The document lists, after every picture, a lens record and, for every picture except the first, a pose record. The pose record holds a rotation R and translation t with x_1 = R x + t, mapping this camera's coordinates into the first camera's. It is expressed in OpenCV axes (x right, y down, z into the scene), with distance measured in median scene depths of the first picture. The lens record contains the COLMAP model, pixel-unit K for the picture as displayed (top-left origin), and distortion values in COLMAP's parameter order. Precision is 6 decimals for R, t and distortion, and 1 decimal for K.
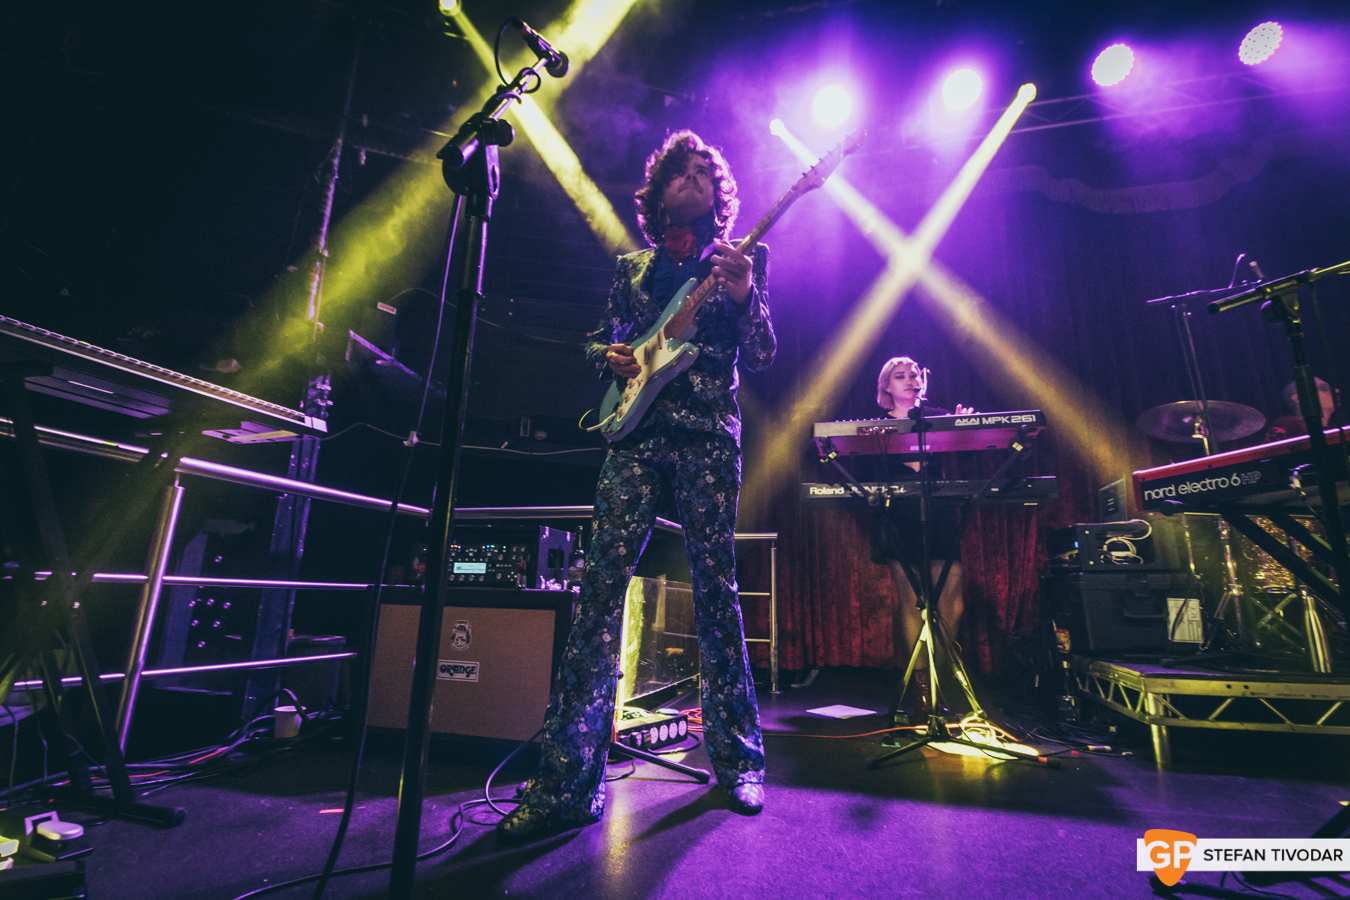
lens RADIAL K [[617.9, 0, 675.0], [0, 617.9, 450.0], [0, 0, 1]] dist [-0.000714, -0.014112]
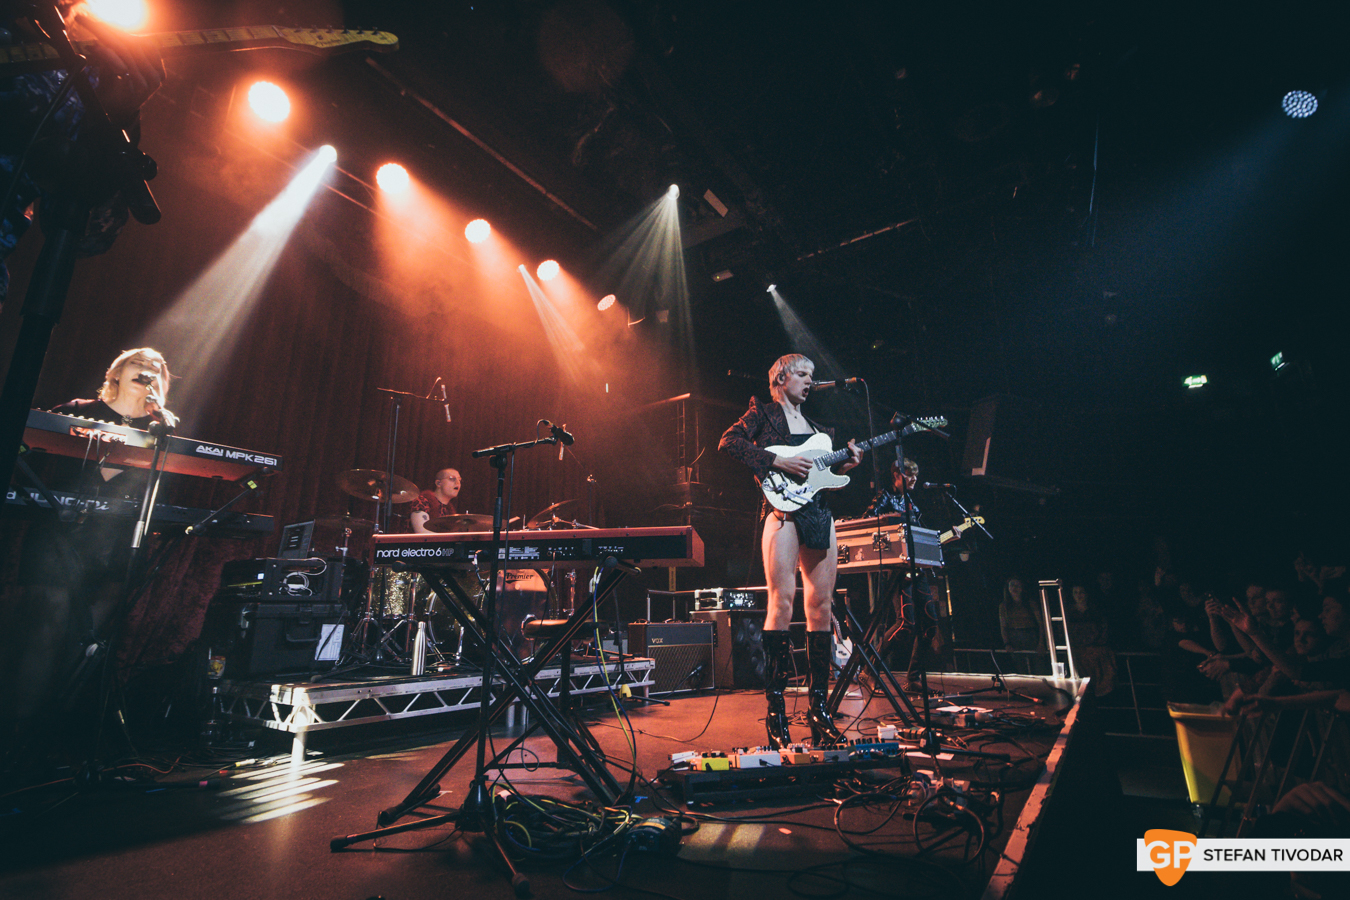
lens RADIAL K [[617.9, 0, 675.0], [0, 617.9, 450.0], [0, 0, 1]] dist [-0.000714, -0.014112]
pose [[0.320314, 0.225122, 0.920173, -0.192765], [-0.197417, 0.965889, -0.167586, -0.027968], [-0.926513, -0.127978, 0.353830, -0.039992]]
